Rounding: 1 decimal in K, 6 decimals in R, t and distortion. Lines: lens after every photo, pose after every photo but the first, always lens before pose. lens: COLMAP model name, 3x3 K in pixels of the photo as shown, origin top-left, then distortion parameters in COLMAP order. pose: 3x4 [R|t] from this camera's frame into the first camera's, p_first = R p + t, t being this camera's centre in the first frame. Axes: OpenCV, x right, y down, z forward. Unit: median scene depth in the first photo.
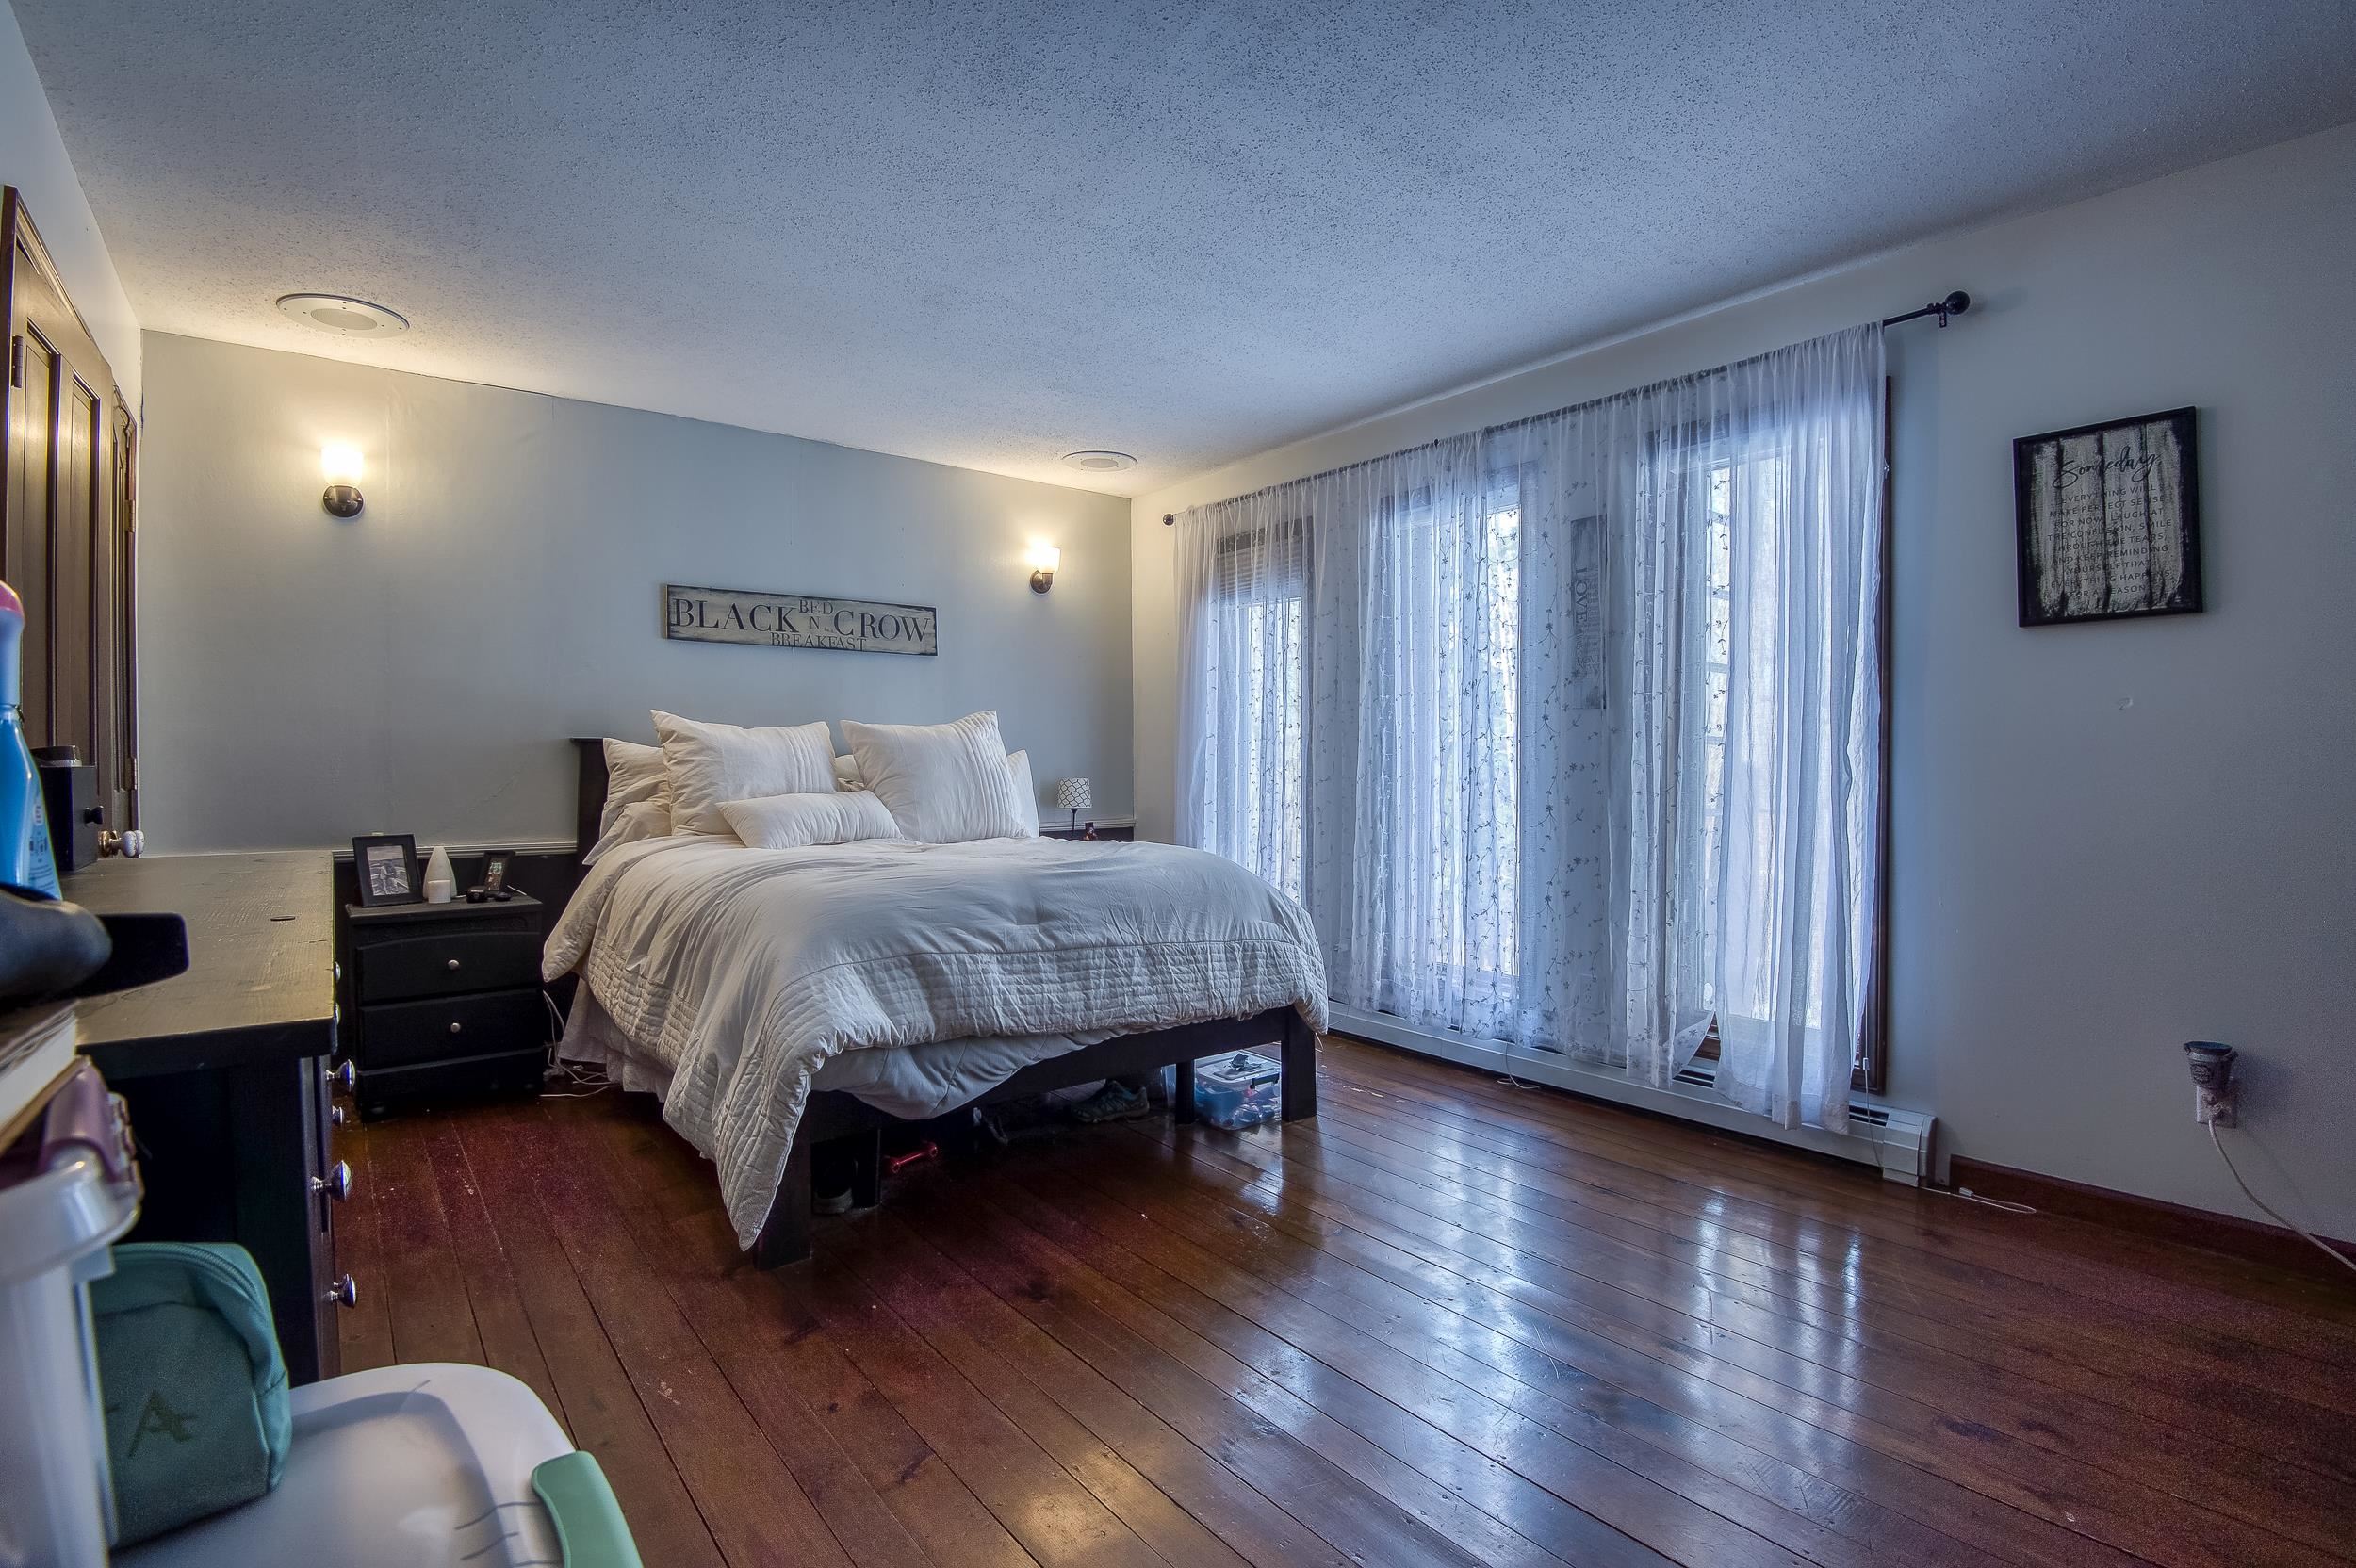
lens RADIAL K [[1072.4, 0, 1164.2], [0, 1072.4, 796.7], [0, 0, 1]] dist [-0.000251, -0.022812]
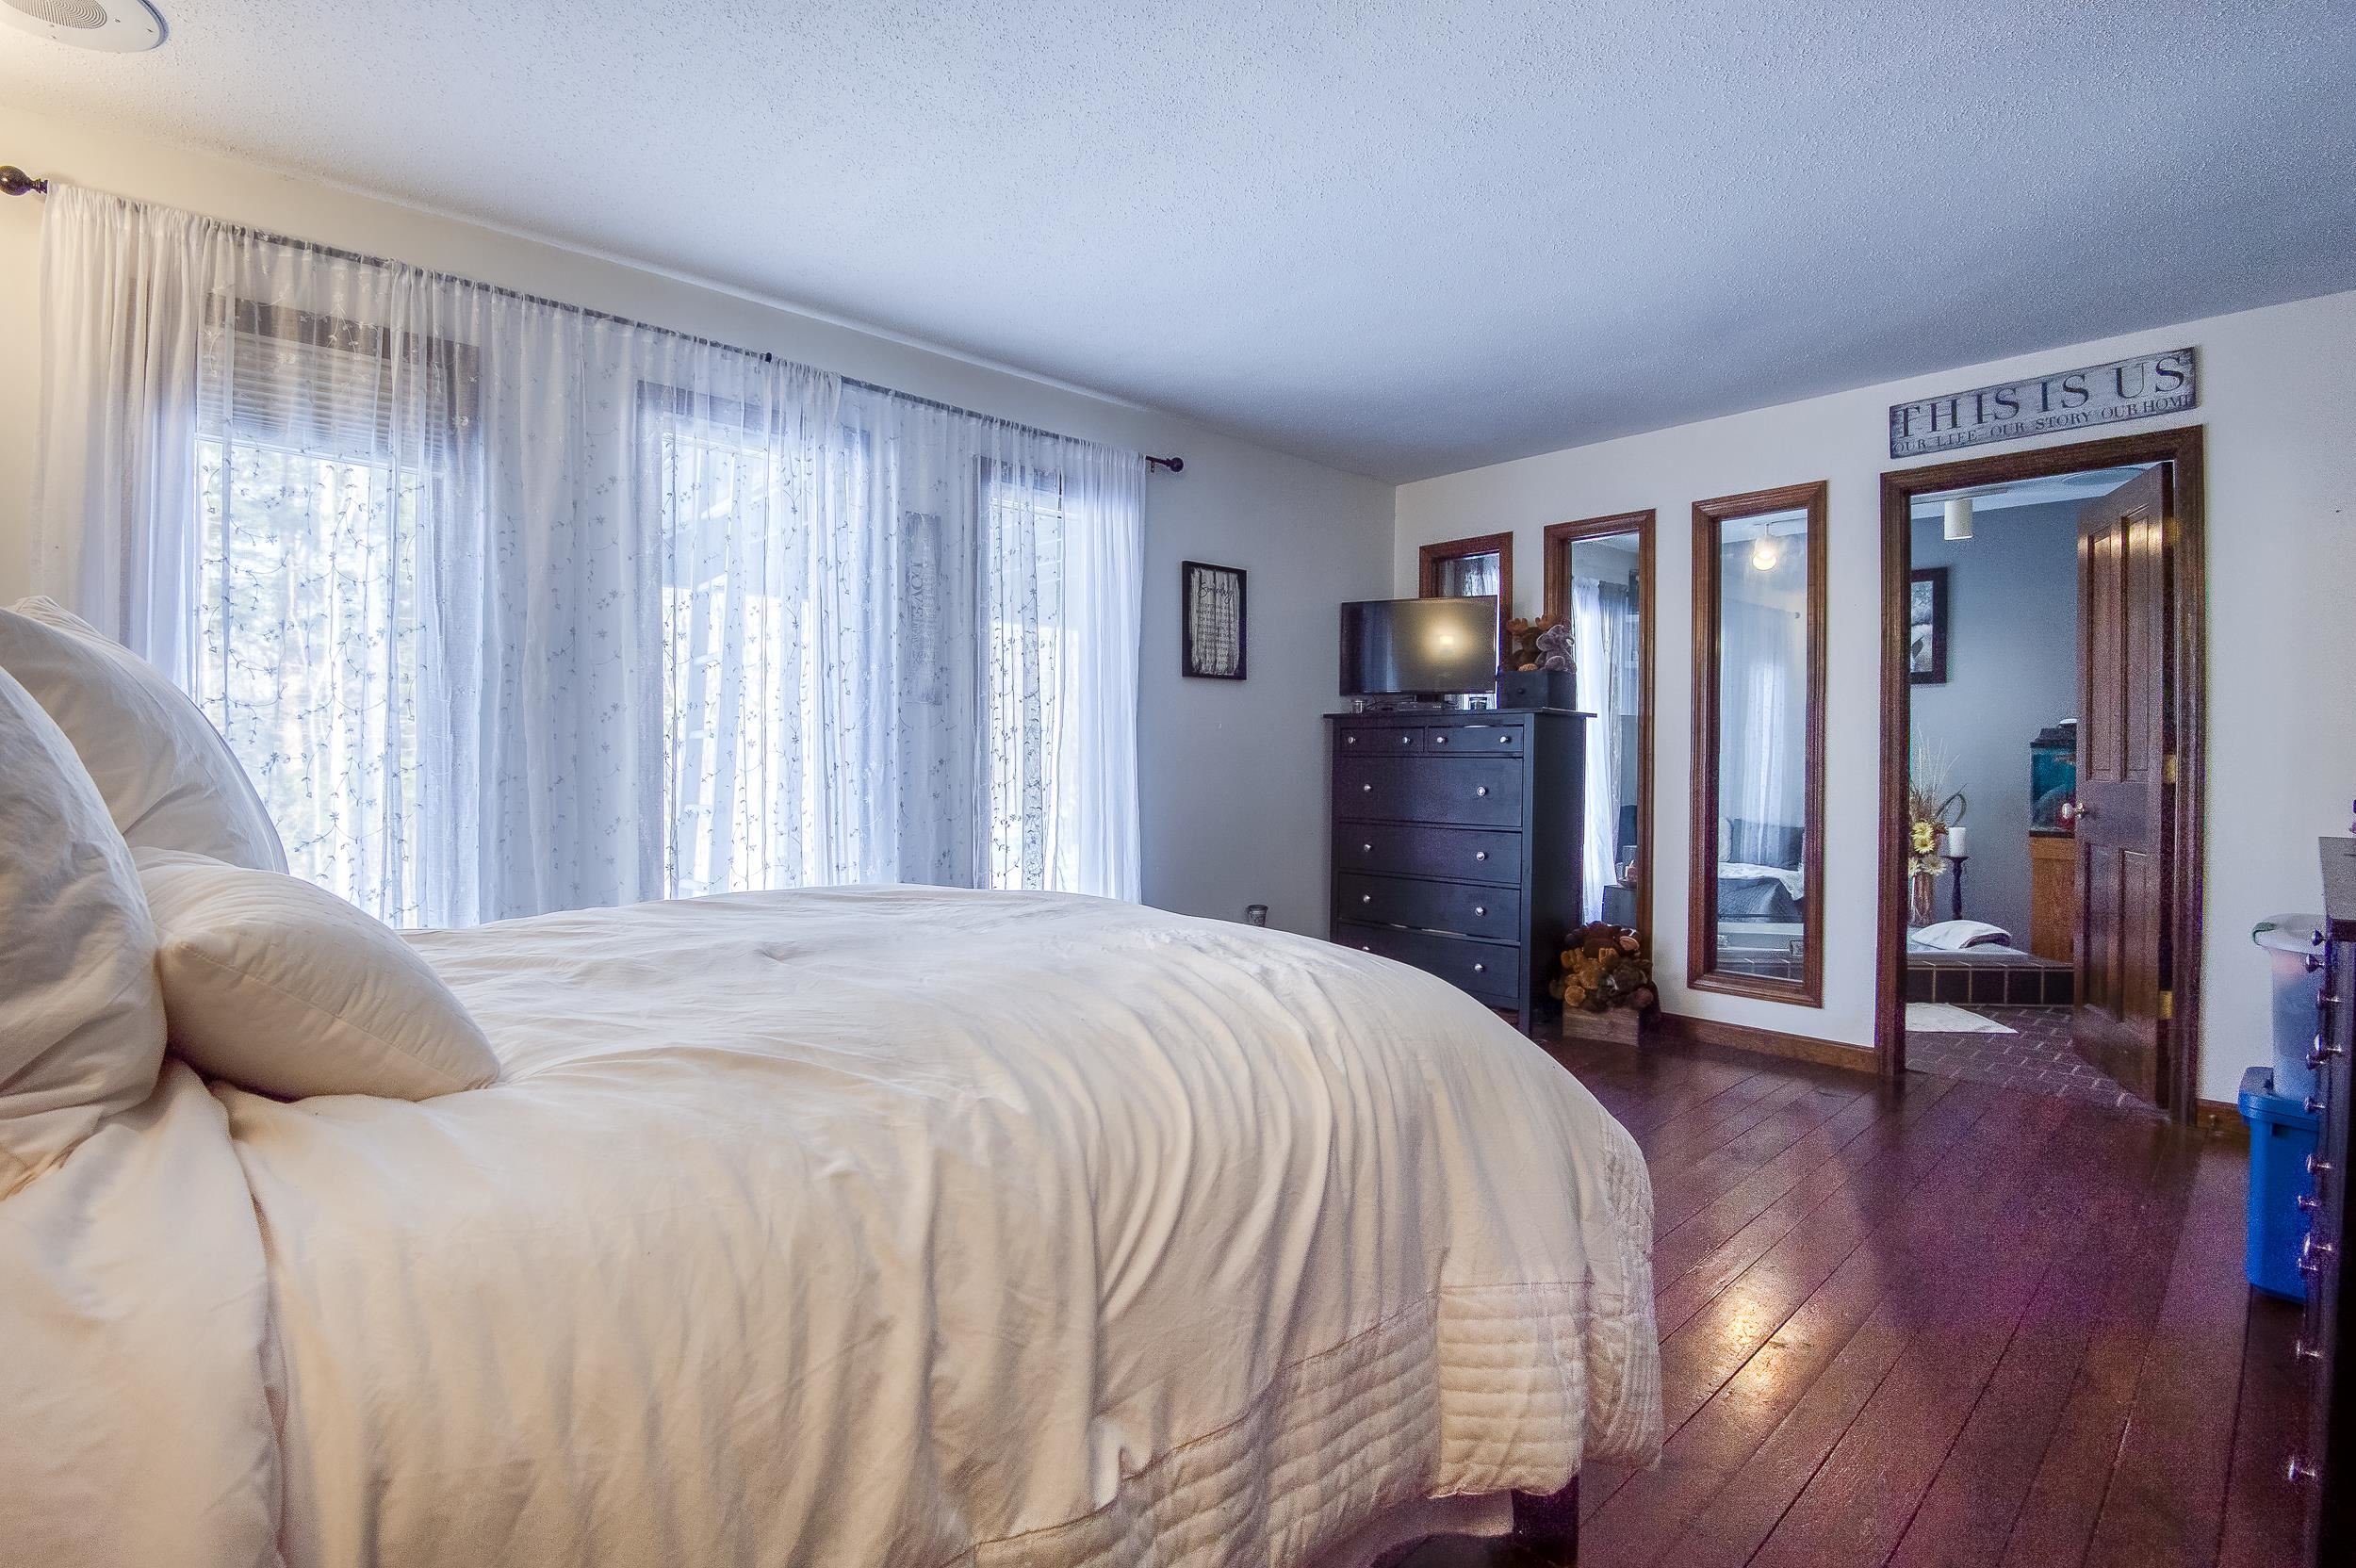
lens RADIAL K [[1147.5, 0, 1184.0], [0, 1147.5, 778.5], [0, 0, 1]] dist [-0.013768, -0.021201]
pose [[-0.102067, -0.021194, 0.994552, -0.897872], [0.022128, 0.999477, 0.023570, -0.042801], [-0.994531, 0.024413, -0.101545, 1.122494]]
